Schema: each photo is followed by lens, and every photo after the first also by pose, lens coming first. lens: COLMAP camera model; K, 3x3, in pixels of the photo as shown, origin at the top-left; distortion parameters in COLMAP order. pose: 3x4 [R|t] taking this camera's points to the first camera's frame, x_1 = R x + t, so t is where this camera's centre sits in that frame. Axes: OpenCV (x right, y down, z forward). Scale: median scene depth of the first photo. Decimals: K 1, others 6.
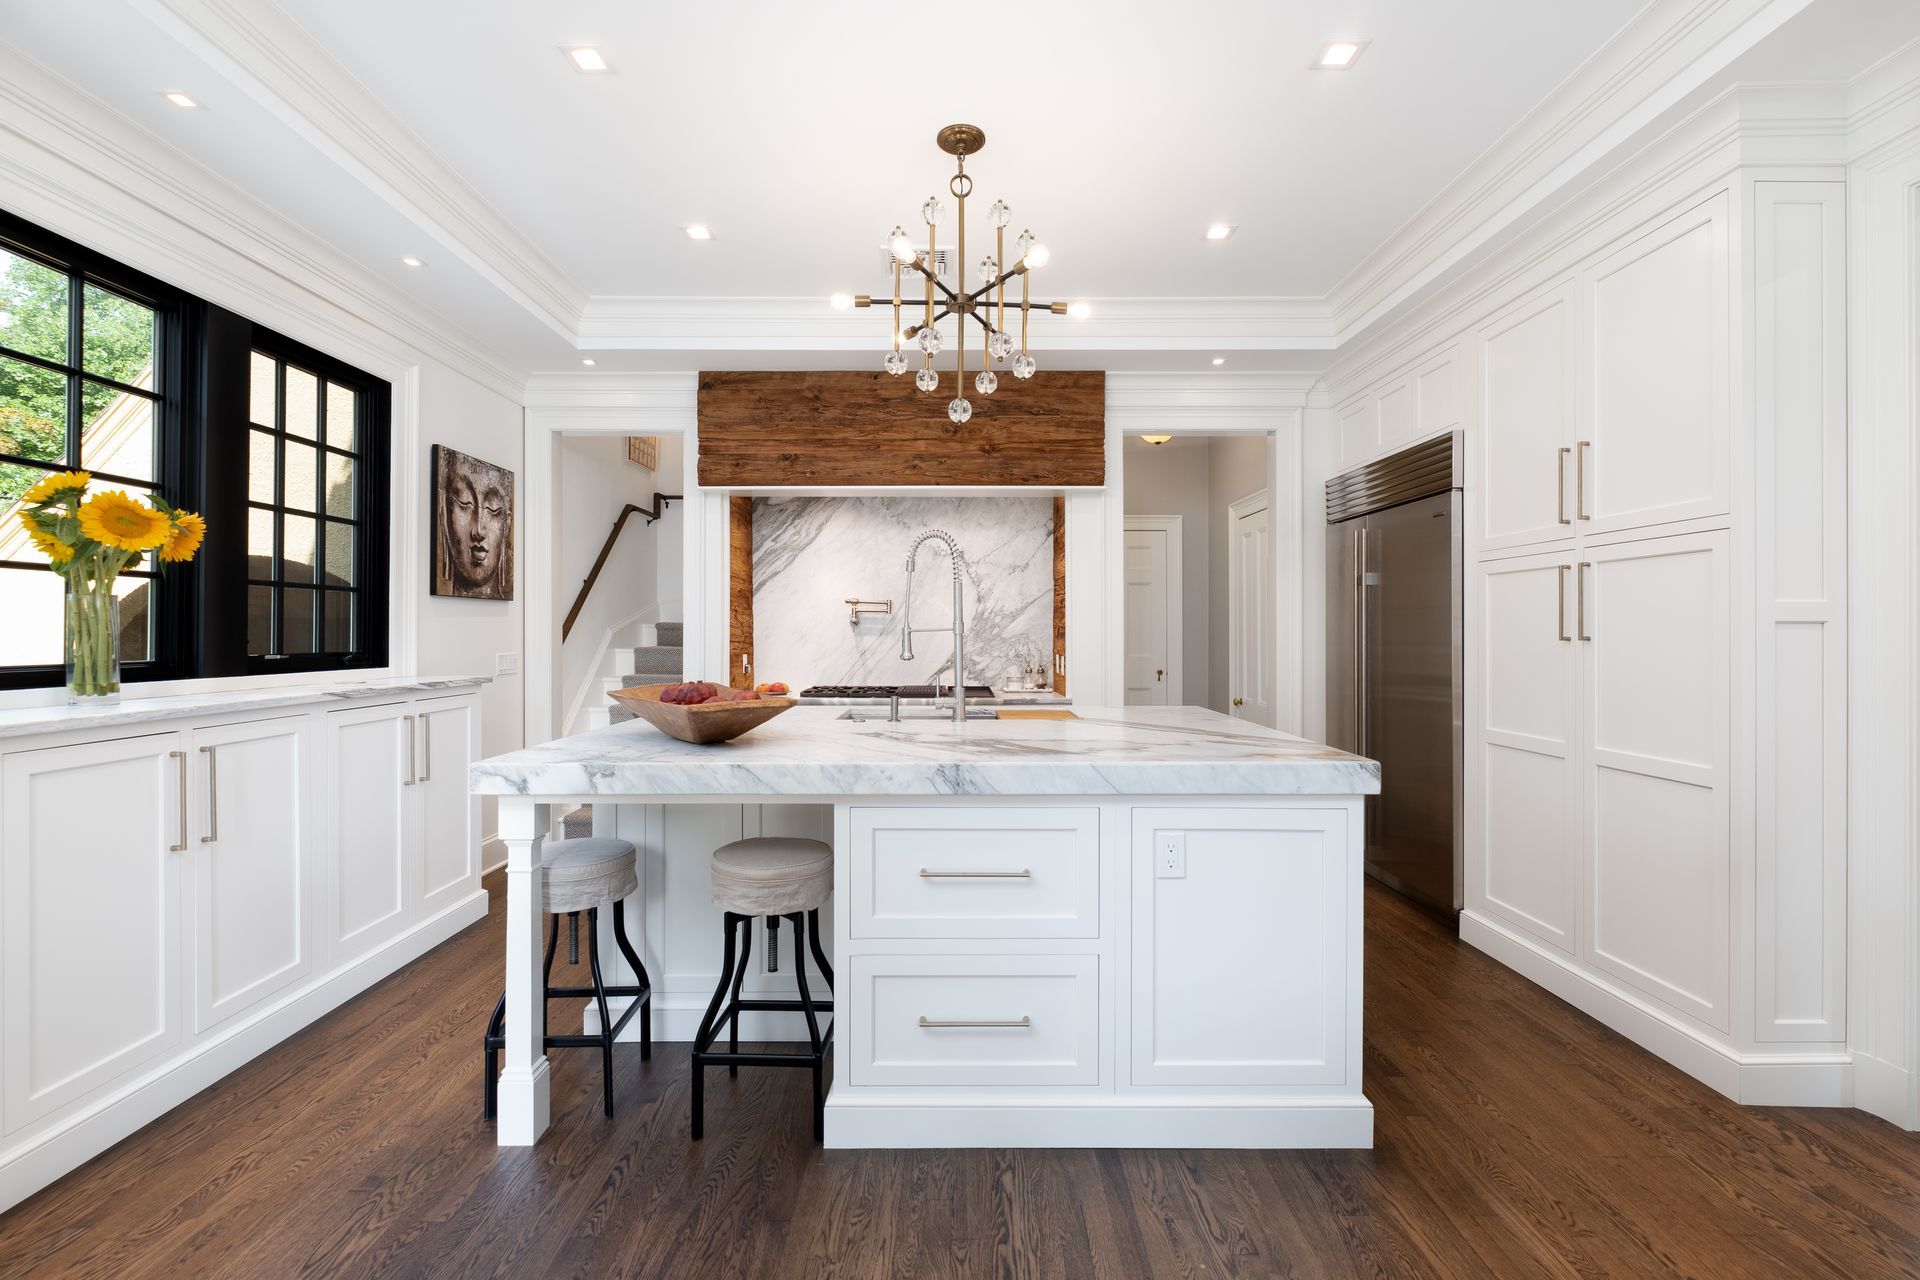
lens RADIAL K [[857.7, 0, 962.2], [0, 857.7, 638.9], [0, 0, 1]] dist [-0.000887, -0.000069]
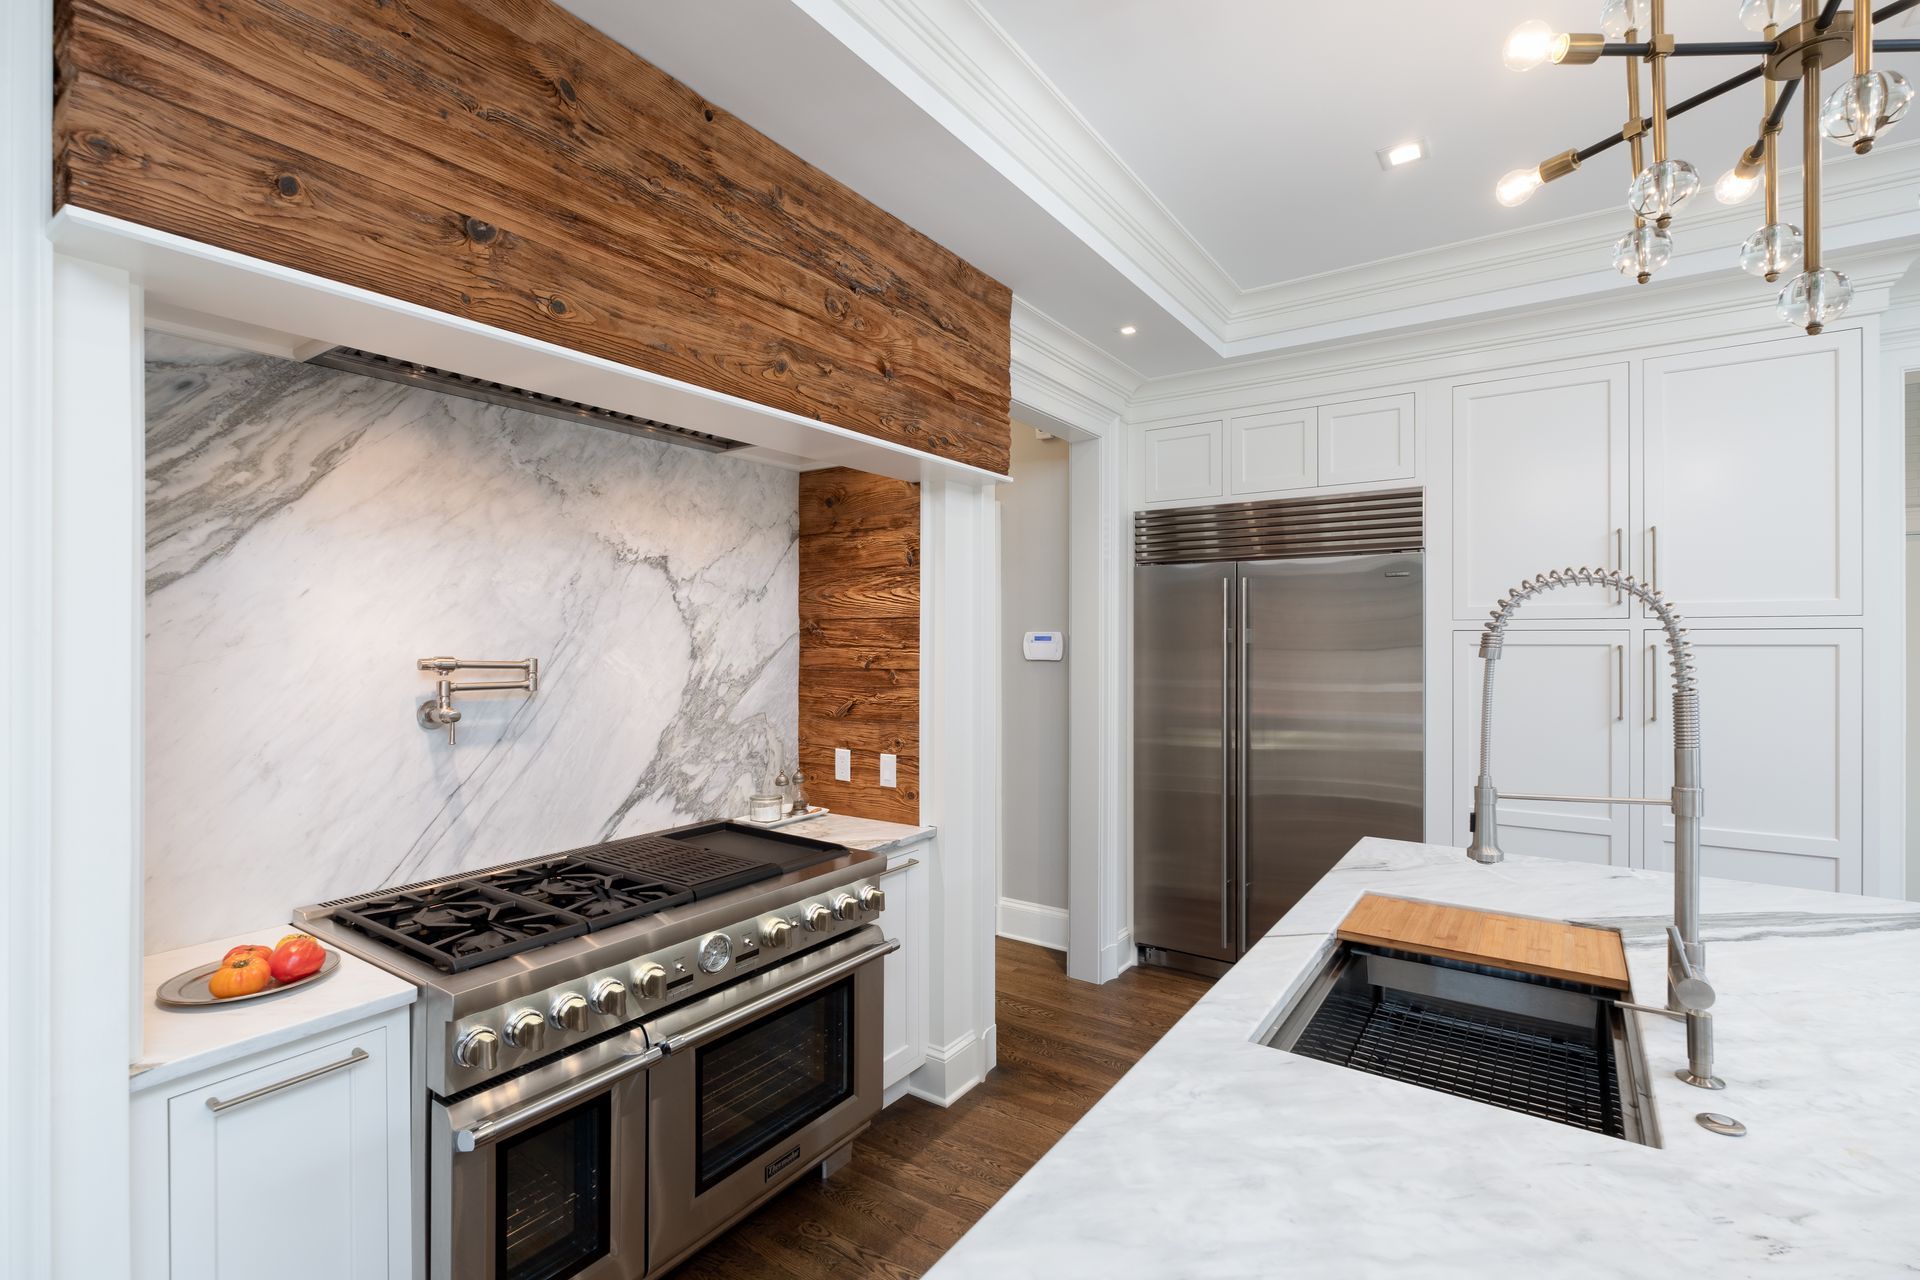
lens RADIAL K [[857.7, 0, 958.2], [0, 857.7, 642.3], [0, 0, 1]] dist [-0.000887, -0.000069]
pose [[0.570324, -0.004790, 0.821406, -0.360510], [0.007640, 0.999971, 0.000527, -0.060037], [-0.821384, 0.005975, 0.570344, 0.676624]]
